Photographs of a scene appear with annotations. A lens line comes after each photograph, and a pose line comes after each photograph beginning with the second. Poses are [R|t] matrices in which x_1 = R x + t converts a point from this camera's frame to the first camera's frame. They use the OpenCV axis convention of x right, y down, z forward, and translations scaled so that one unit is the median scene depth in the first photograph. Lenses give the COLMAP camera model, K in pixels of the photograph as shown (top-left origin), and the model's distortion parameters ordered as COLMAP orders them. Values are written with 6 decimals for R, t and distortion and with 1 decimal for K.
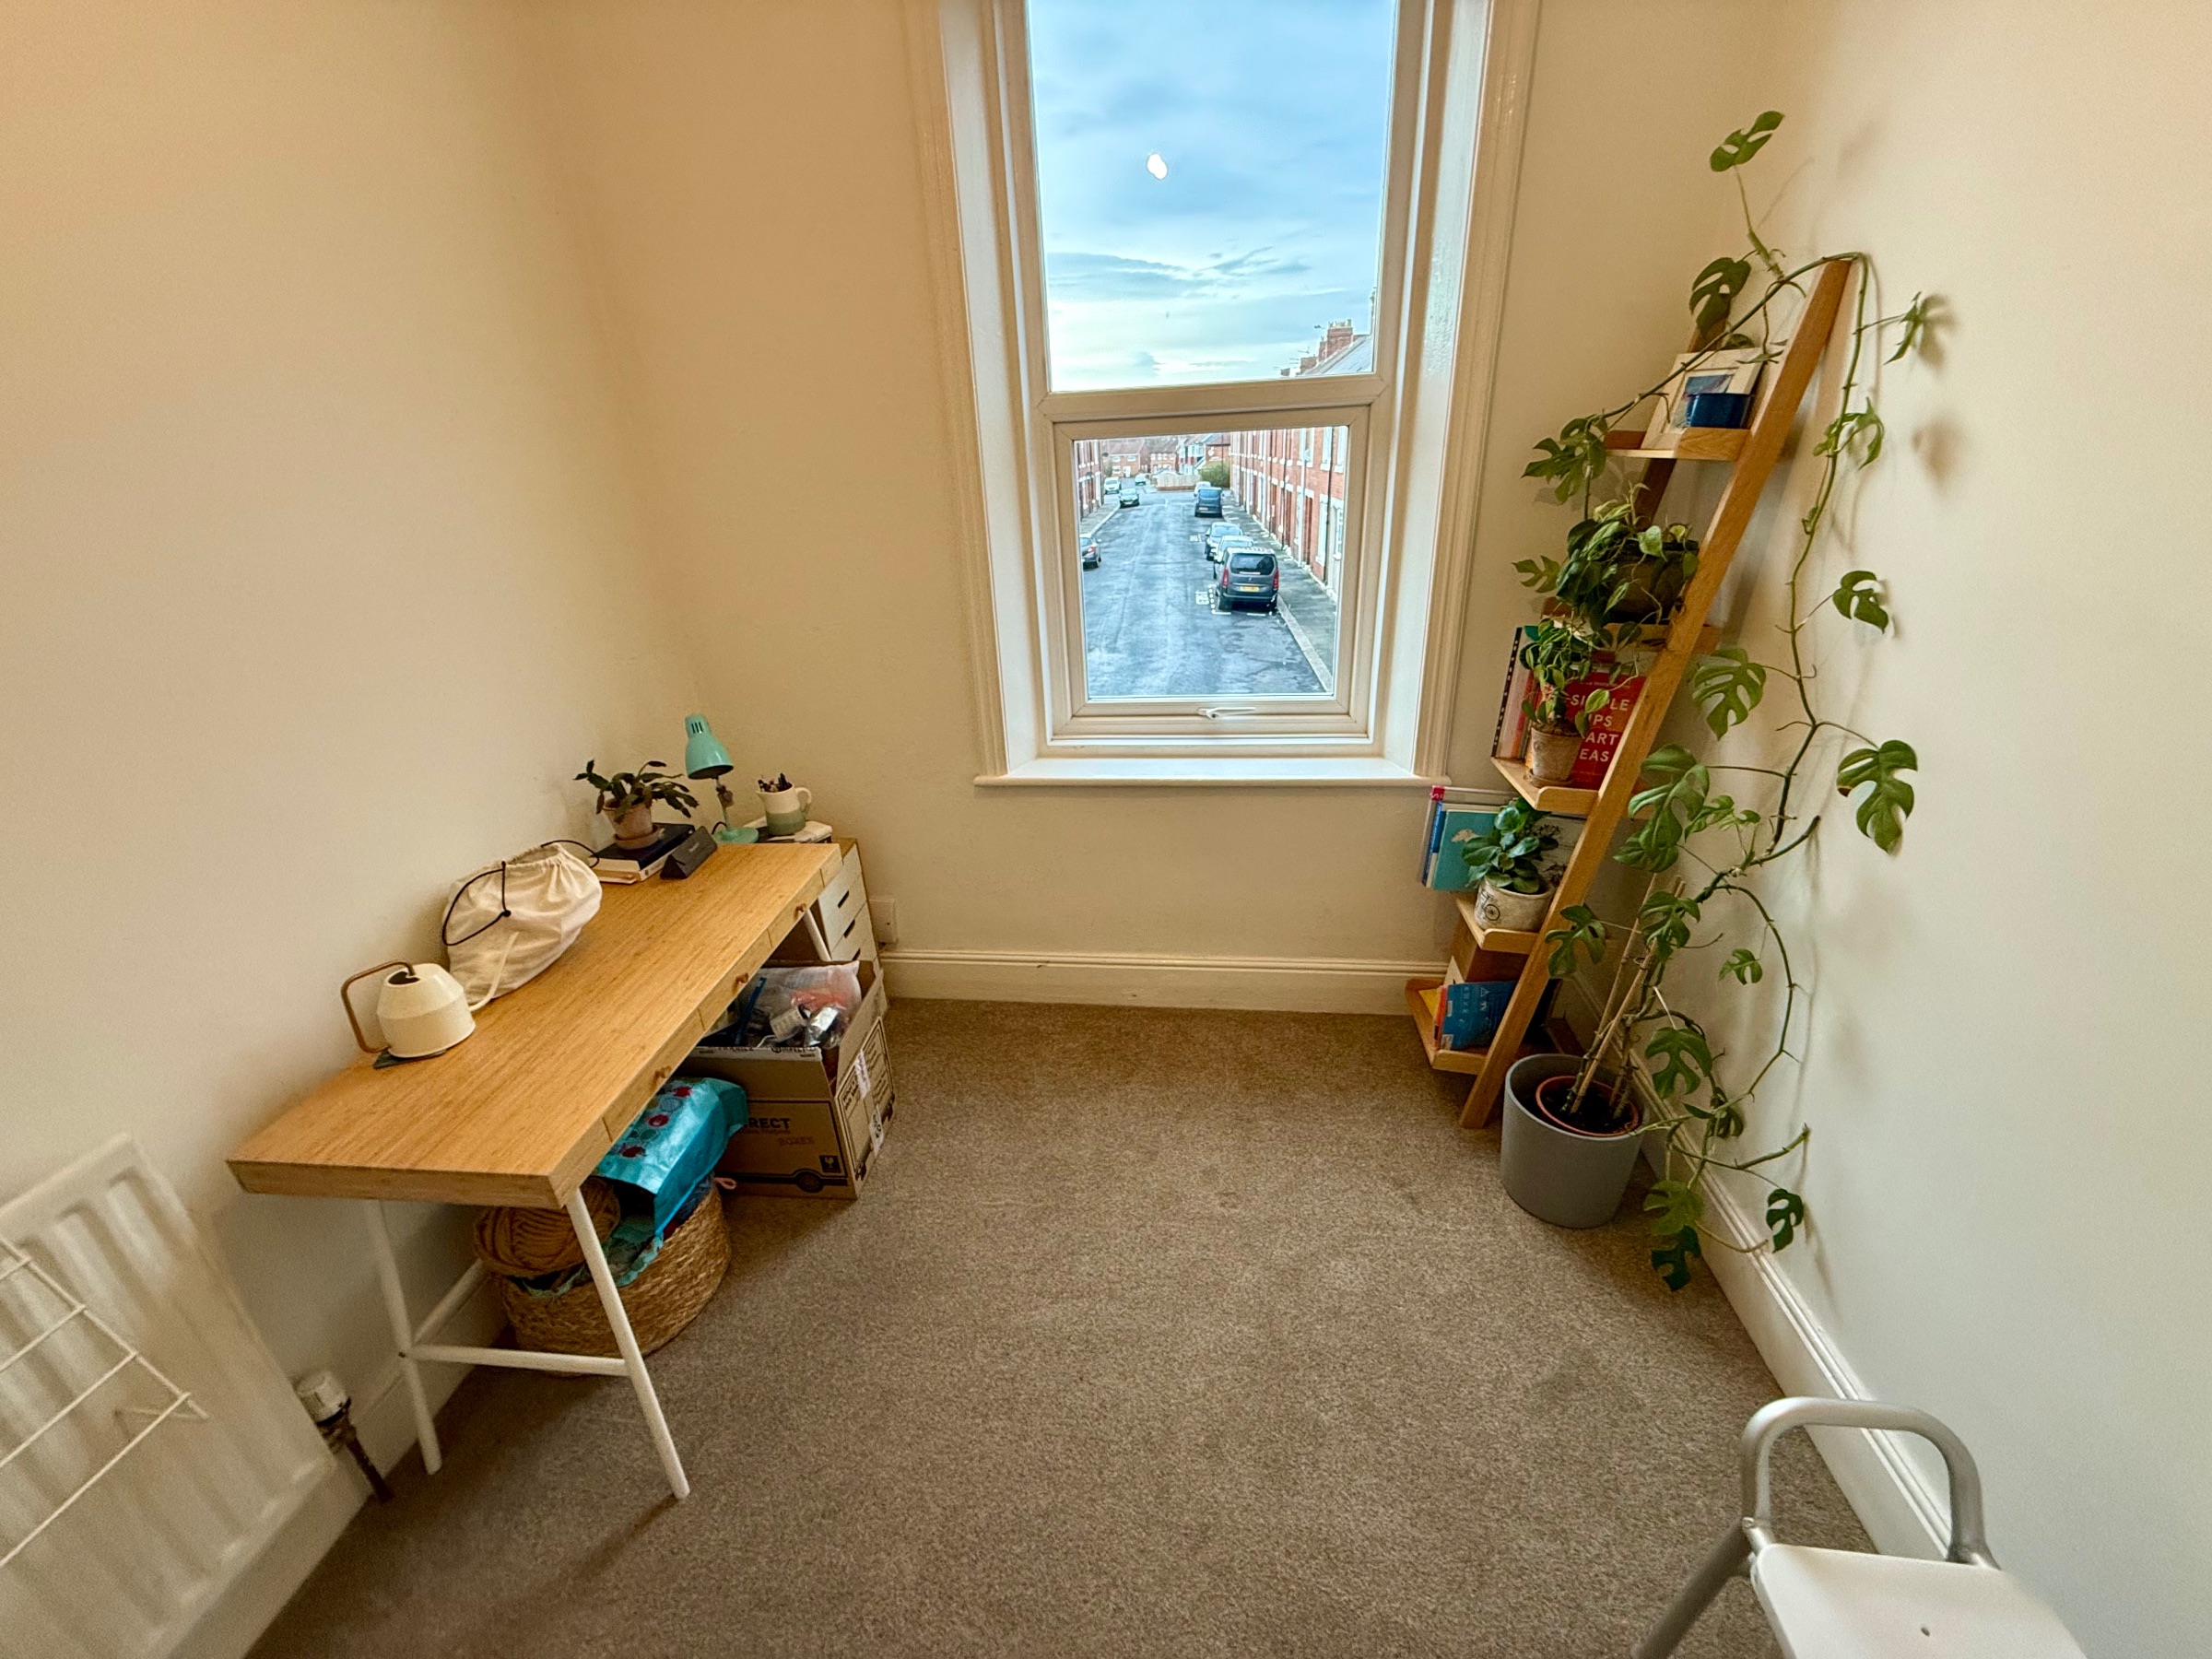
lens RADIAL K [[875.2, 0, 1100.9], [0, 875.2, 825.1], [0, 0, 1]] dist [-0.002605, 0.000415]
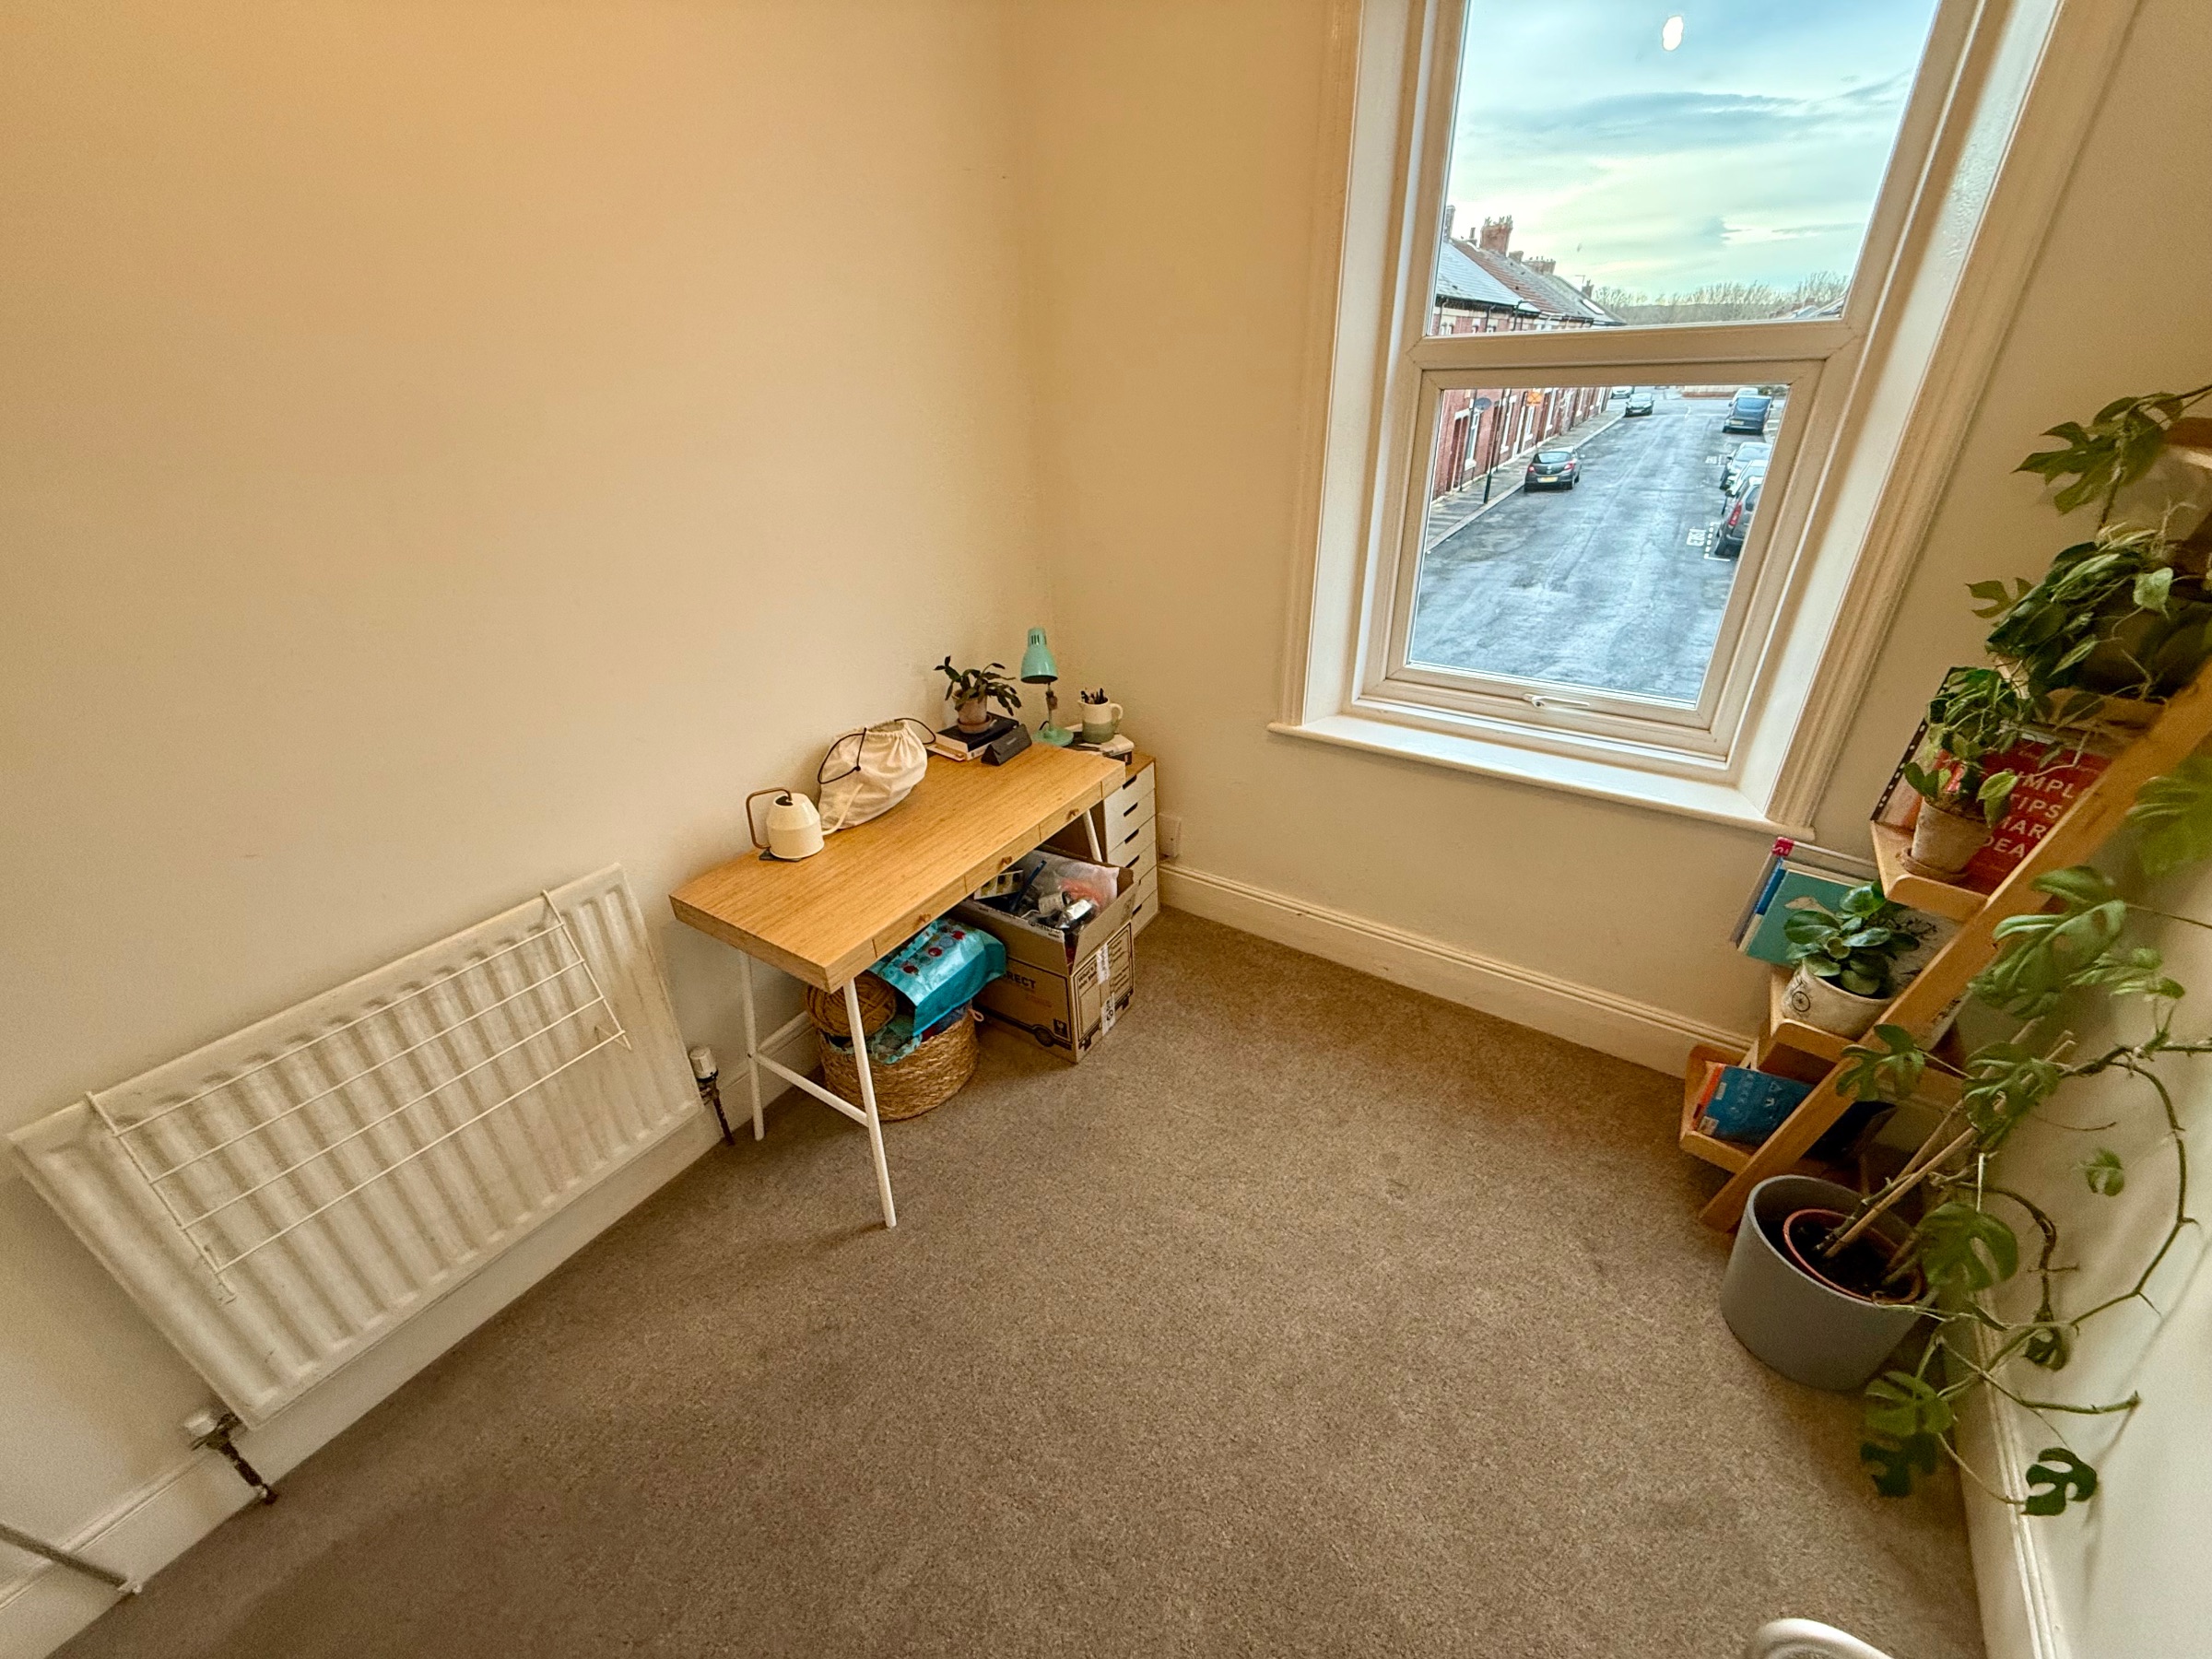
lens RADIAL K [[875.2, 0, 1100.9], [0, 875.2, 825.1], [0, 0, 1]] dist [-0.002605, 0.000415]
pose [[0.887489, 0.230701, -0.398925, 0.148033], [-0.189636, 0.971805, 0.140118, -0.054946], [0.420003, -0.048703, 0.906215, -0.032684]]
